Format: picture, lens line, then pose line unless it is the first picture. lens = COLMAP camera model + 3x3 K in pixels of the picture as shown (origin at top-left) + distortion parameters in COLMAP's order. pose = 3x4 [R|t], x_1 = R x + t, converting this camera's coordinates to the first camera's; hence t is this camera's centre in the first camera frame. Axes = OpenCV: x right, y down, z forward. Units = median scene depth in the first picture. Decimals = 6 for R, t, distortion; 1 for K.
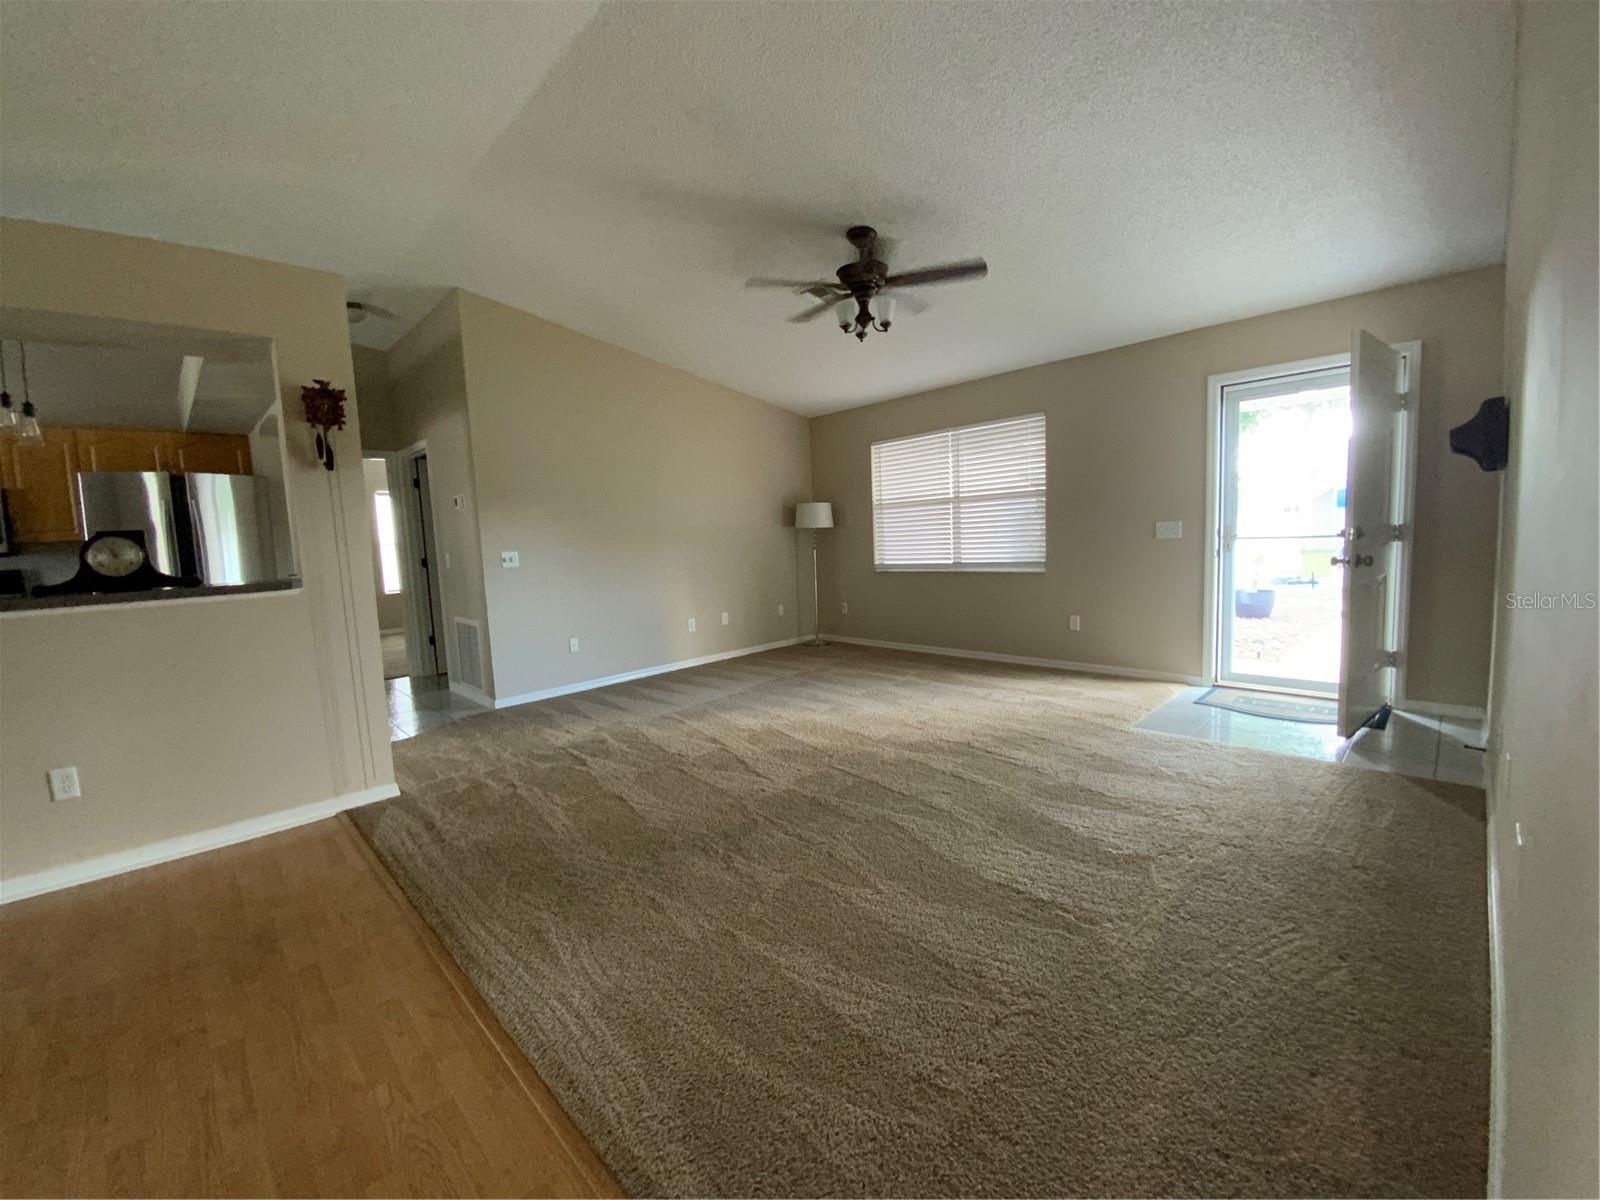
lens RADIAL K [[650.6, 0, 799.2], [0, 650.6, 599.6], [0, 0, 1]] dist [0.025910, -0.021208]
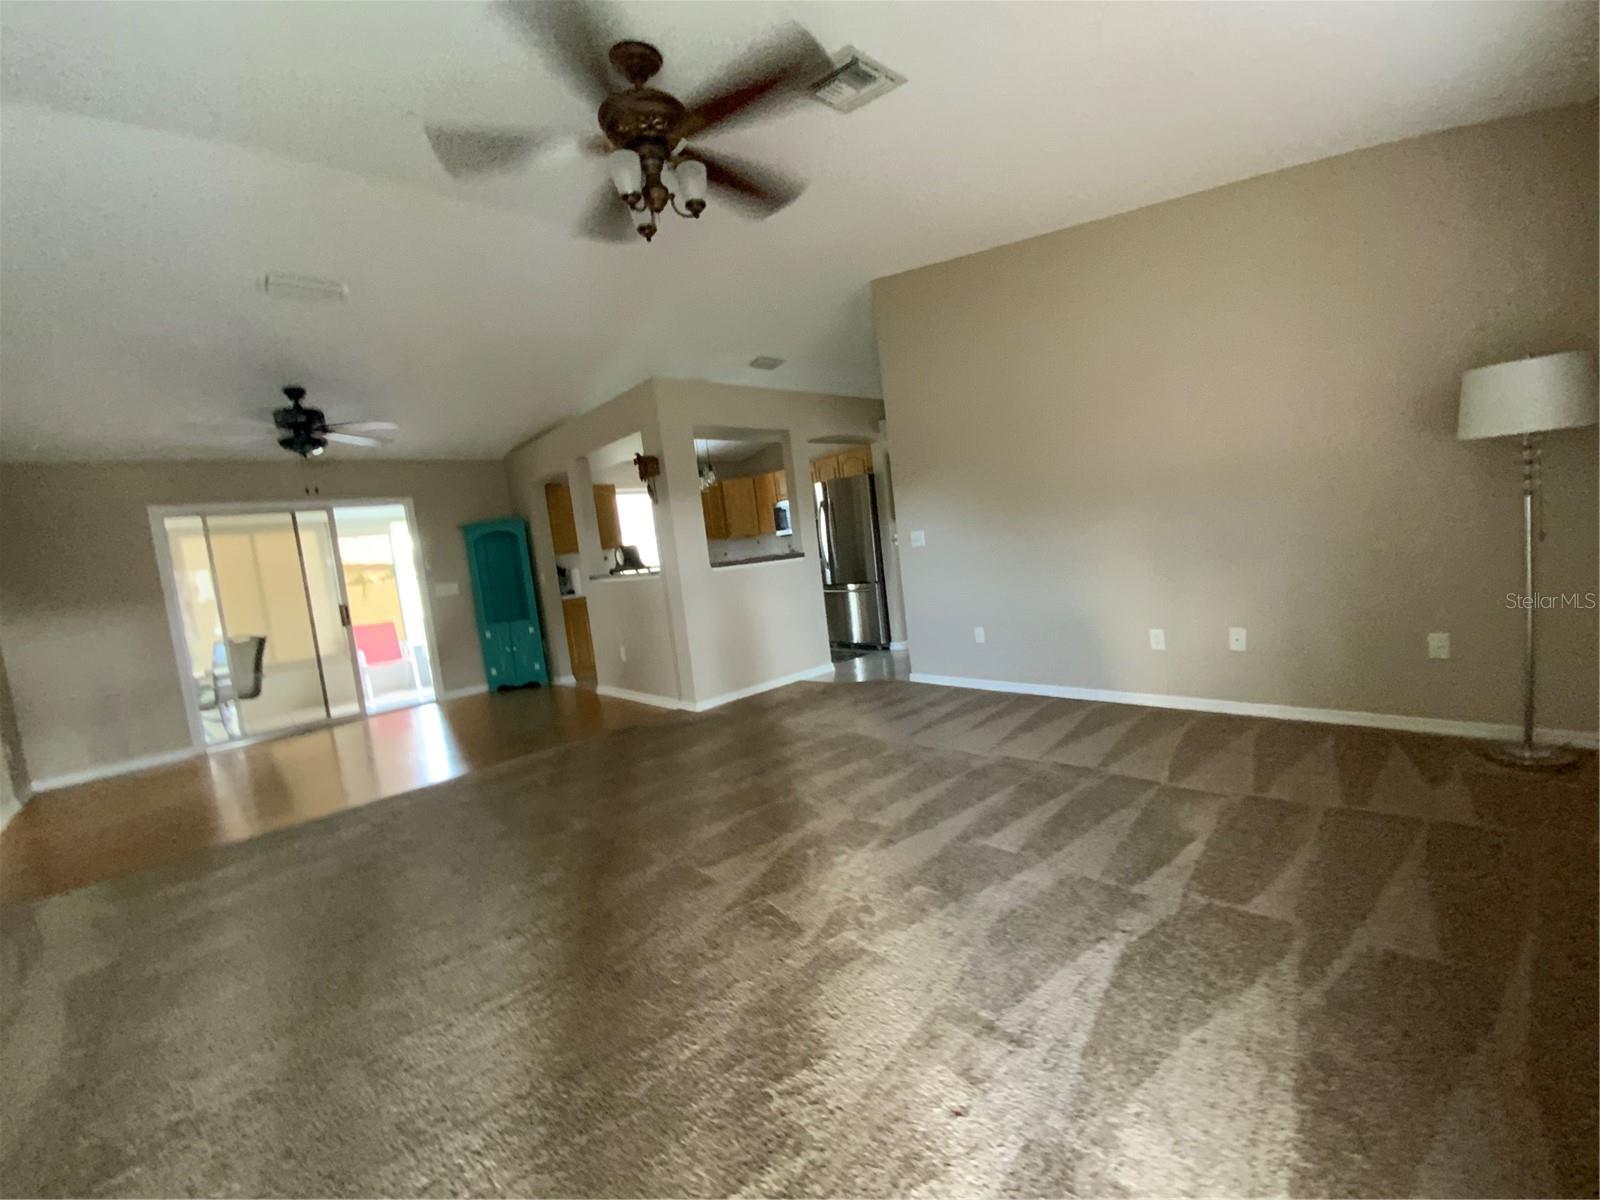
lens RADIAL K [[650.6, 0, 799.2], [0, 650.6, 599.6], [0, 0, 1]] dist [0.025910, -0.021208]
pose [[-0.040584, 0.130865, -0.990569, 0.548579], [0.014950, 0.991355, 0.130356, -0.100156], [0.999064, -0.009519, -0.042190, 0.855103]]
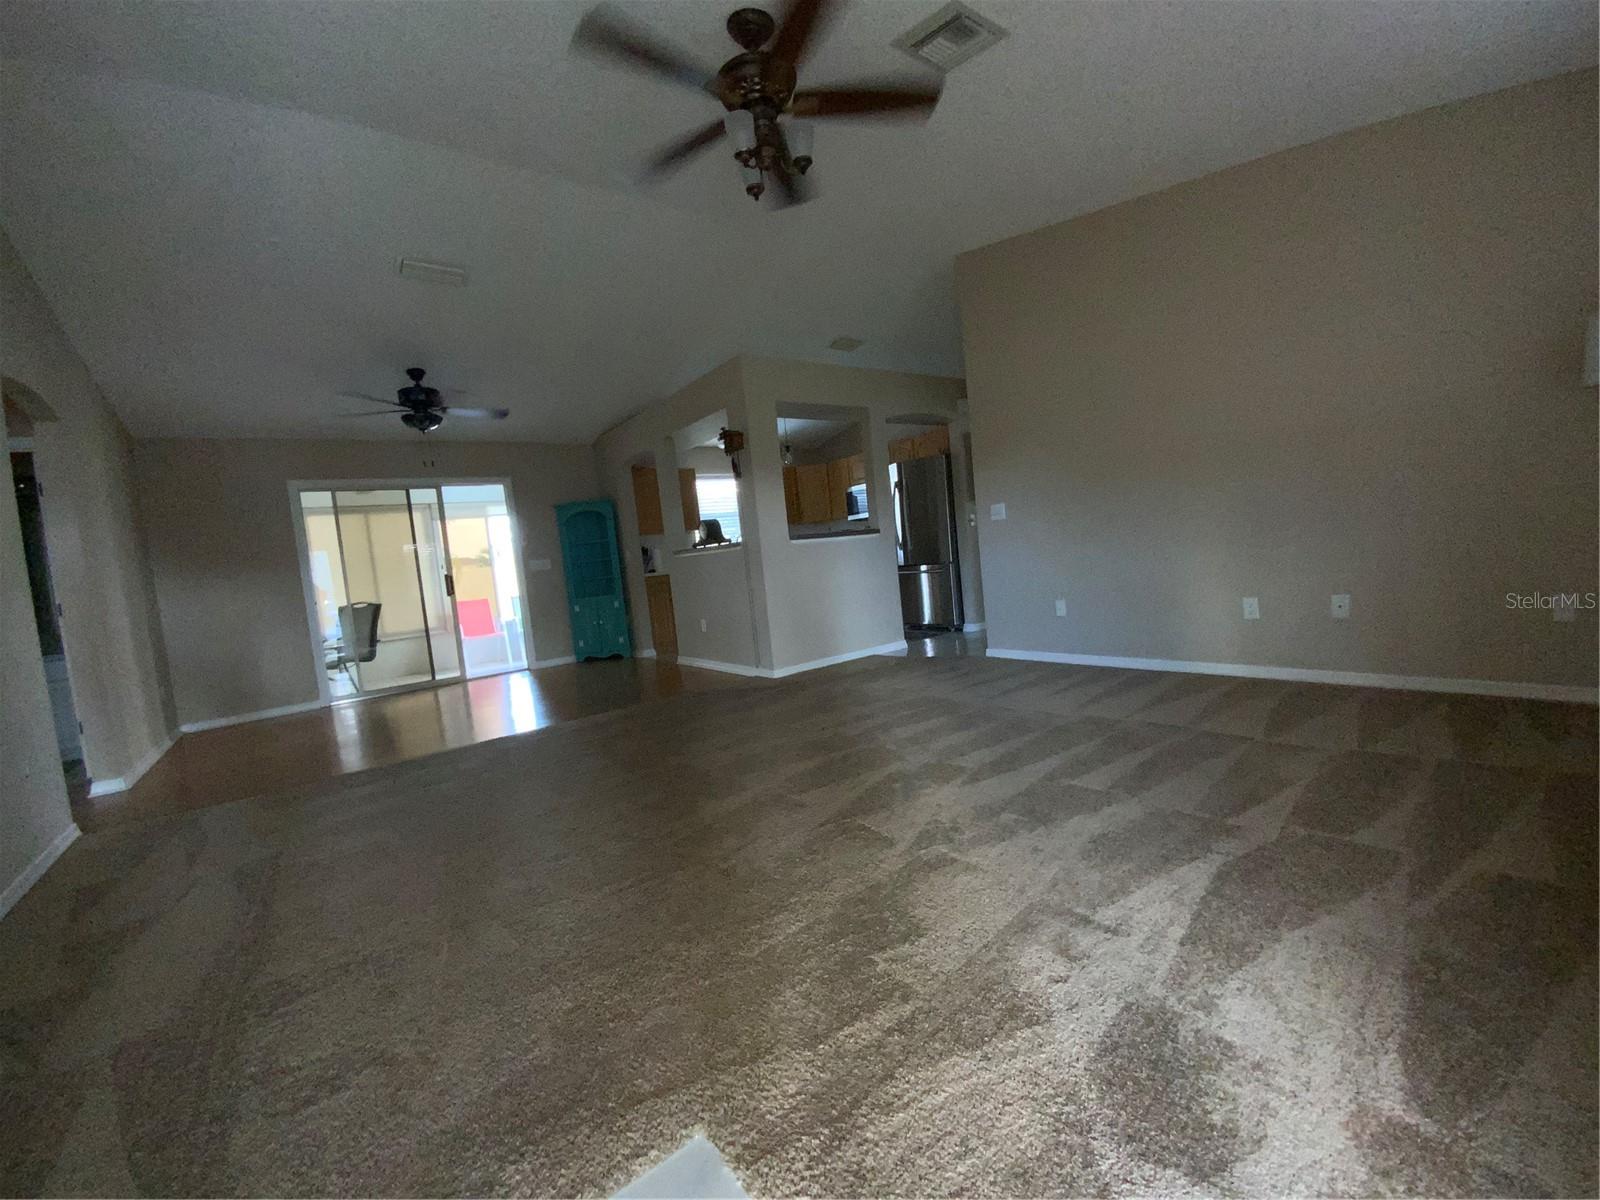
lens RADIAL K [[650.6, 0, 799.2], [0, 650.6, 599.6], [0, 0, 1]] dist [0.025910, -0.021208]
pose [[-0.136866, 0.125445, -0.982615, 0.578855], [0.010948, 0.992080, 0.125128, -0.057504], [0.990529, 0.006368, -0.137155, 0.834911]]
